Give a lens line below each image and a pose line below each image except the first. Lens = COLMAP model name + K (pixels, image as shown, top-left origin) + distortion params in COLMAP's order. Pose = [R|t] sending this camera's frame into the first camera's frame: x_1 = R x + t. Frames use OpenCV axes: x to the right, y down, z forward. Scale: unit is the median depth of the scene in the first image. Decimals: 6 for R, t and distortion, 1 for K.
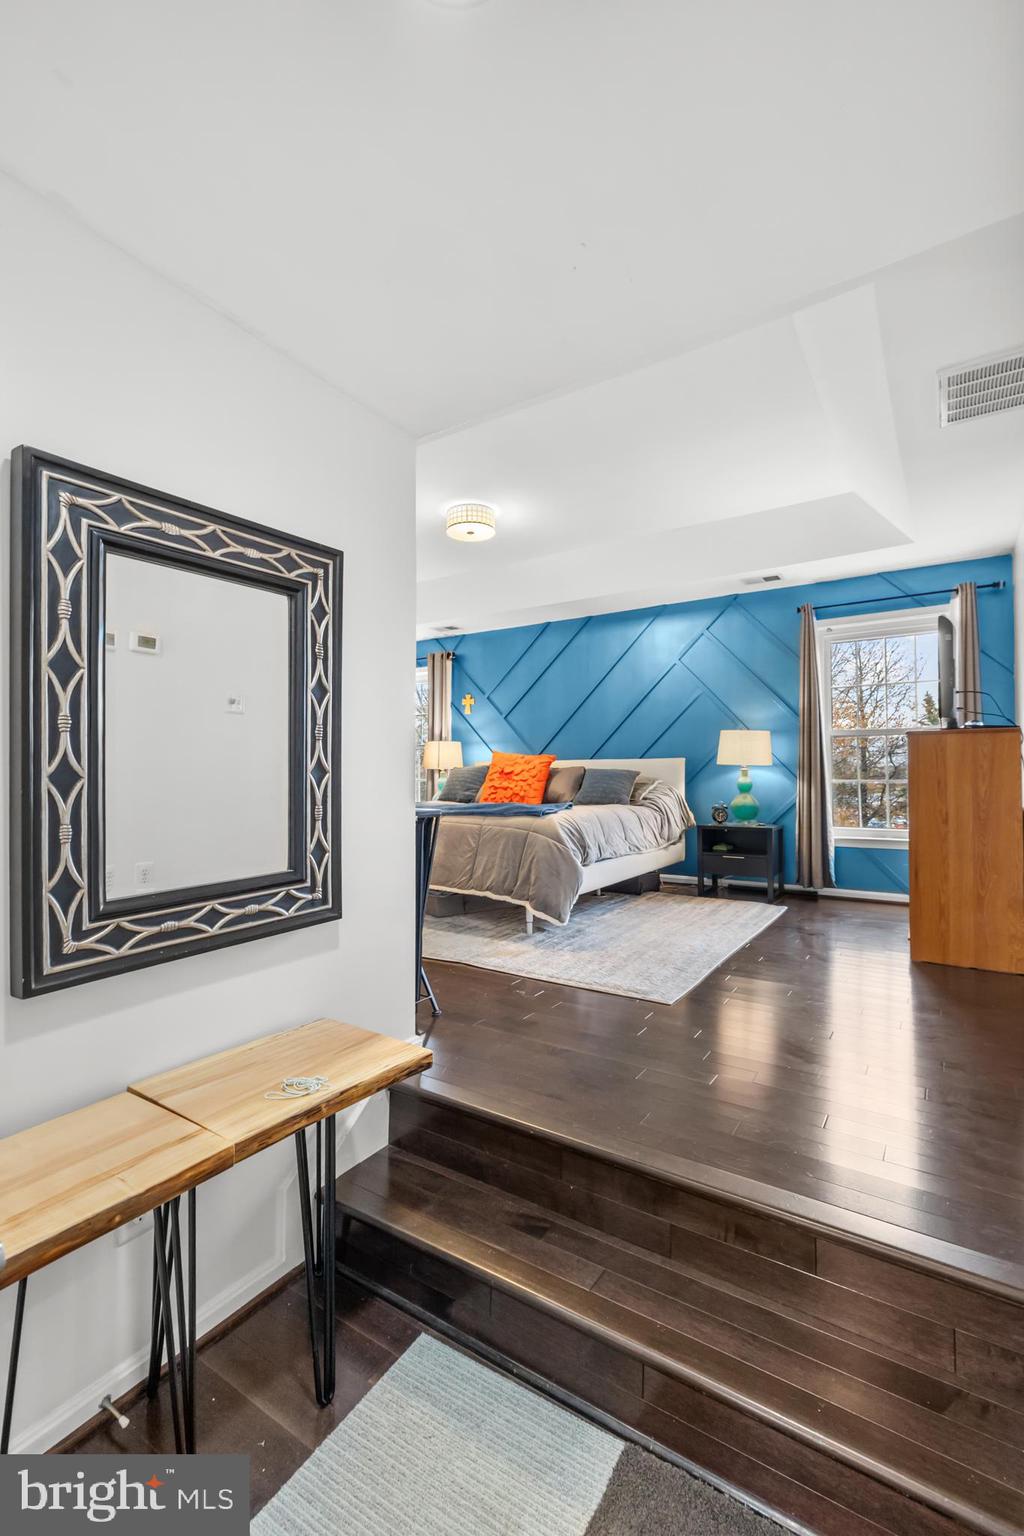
lens RADIAL K [[648.7, 0, 514.4], [0, 648.7, 764.3], [0, 0, 1]] dist [0.000536, 0.000031]
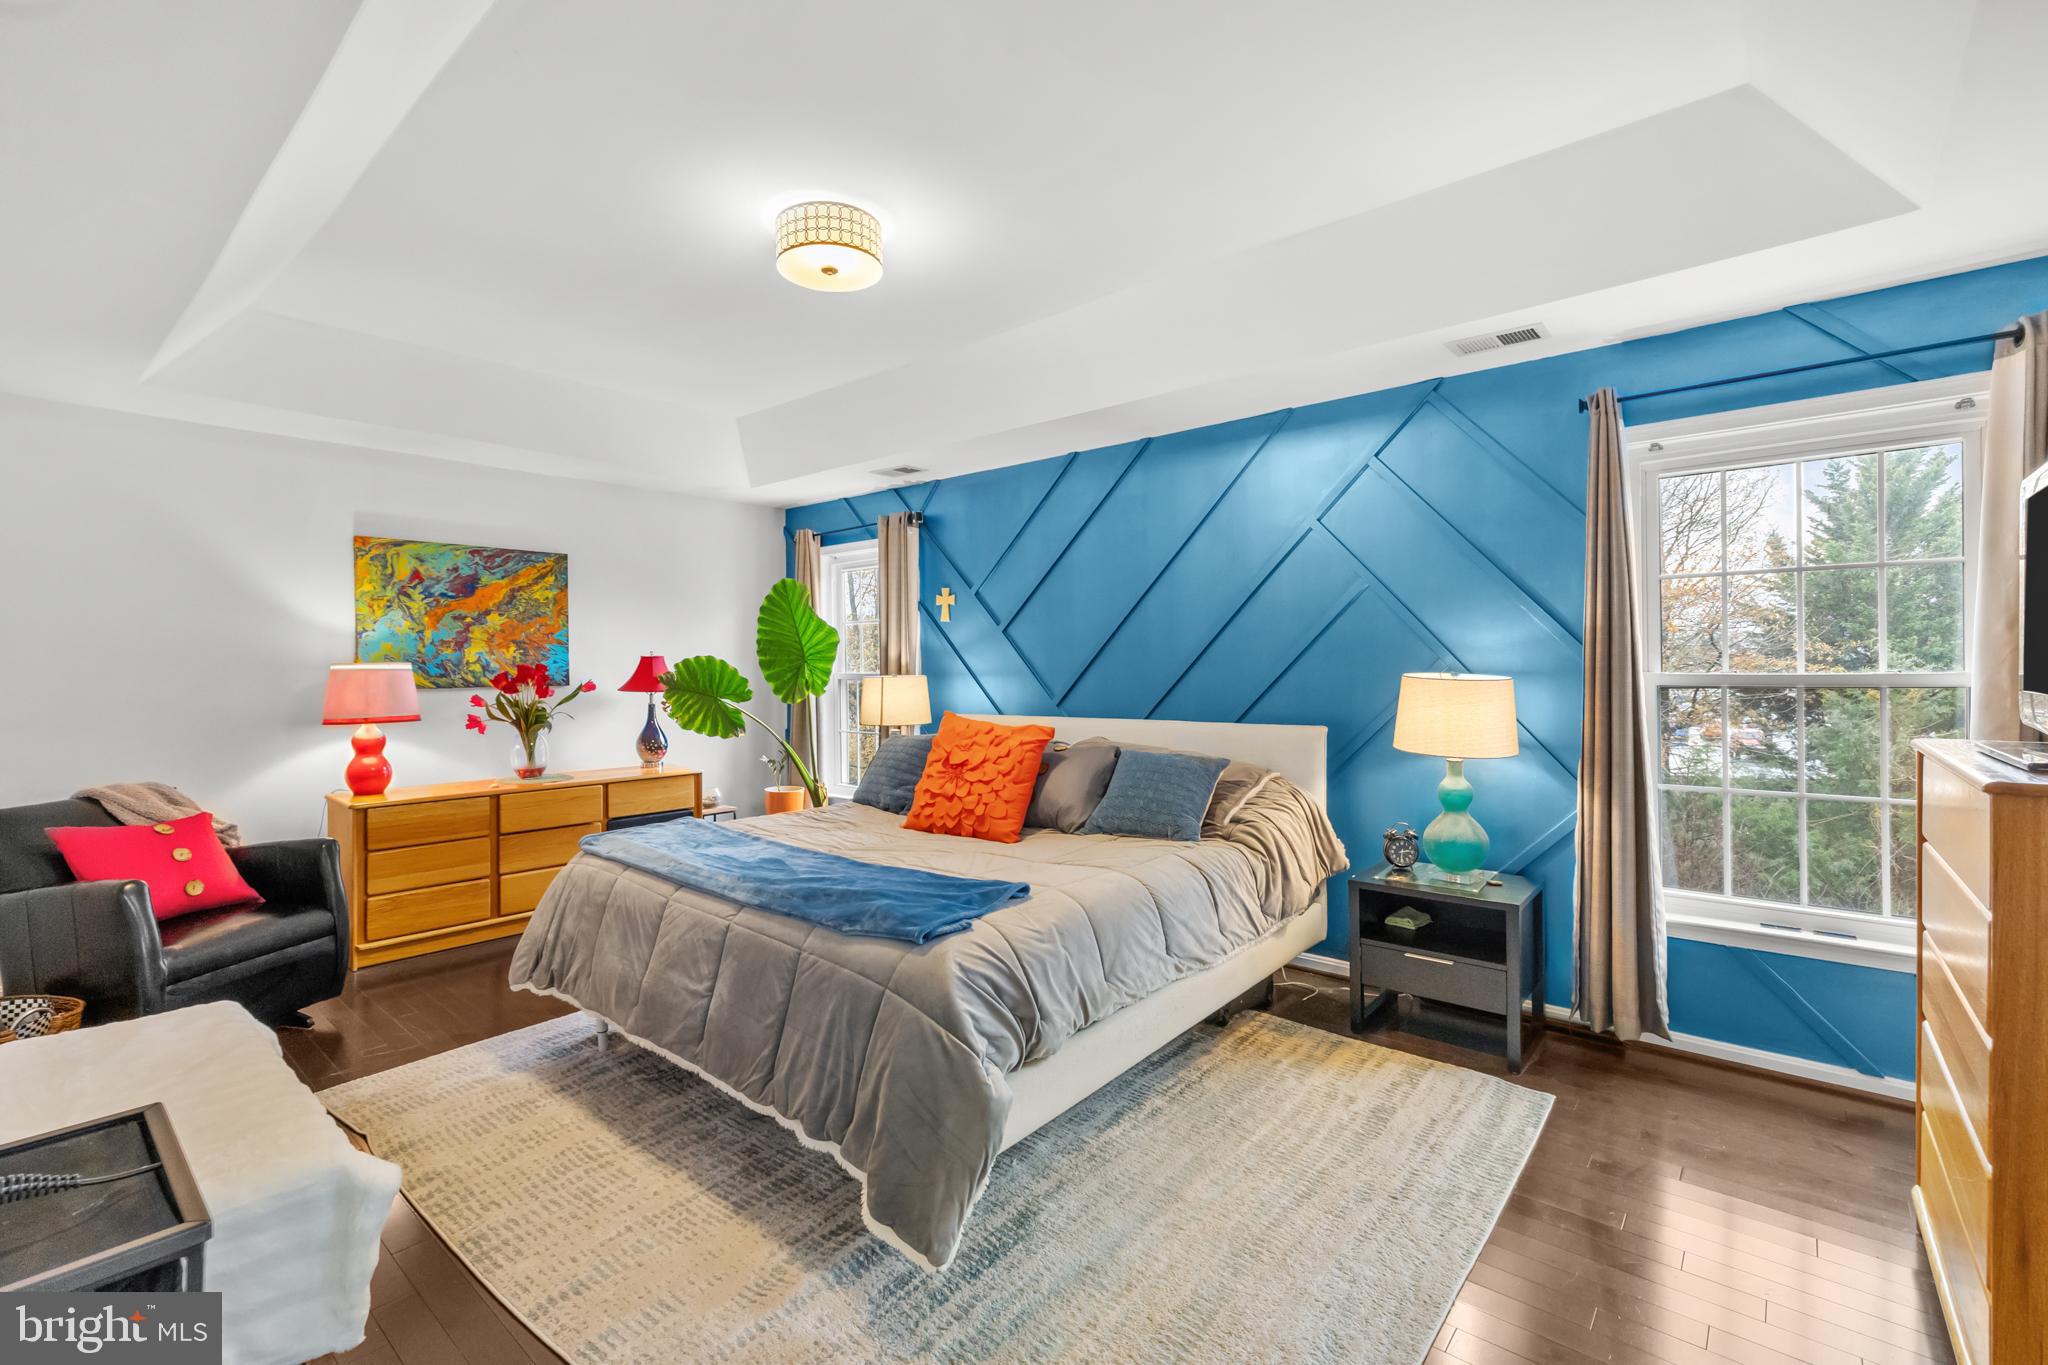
lens RADIAL K [[894.1, 0, 1027.2], [0, 894.1, 678.3], [0, 0, 1]] dist [0.001367, 0.000171]
pose [[0.992698, -0.012162, -0.120010, 0.127355], [0.016489, 0.999247, 0.035128, -0.076254], [0.119492, -0.036851, 0.992151, 0.328923]]
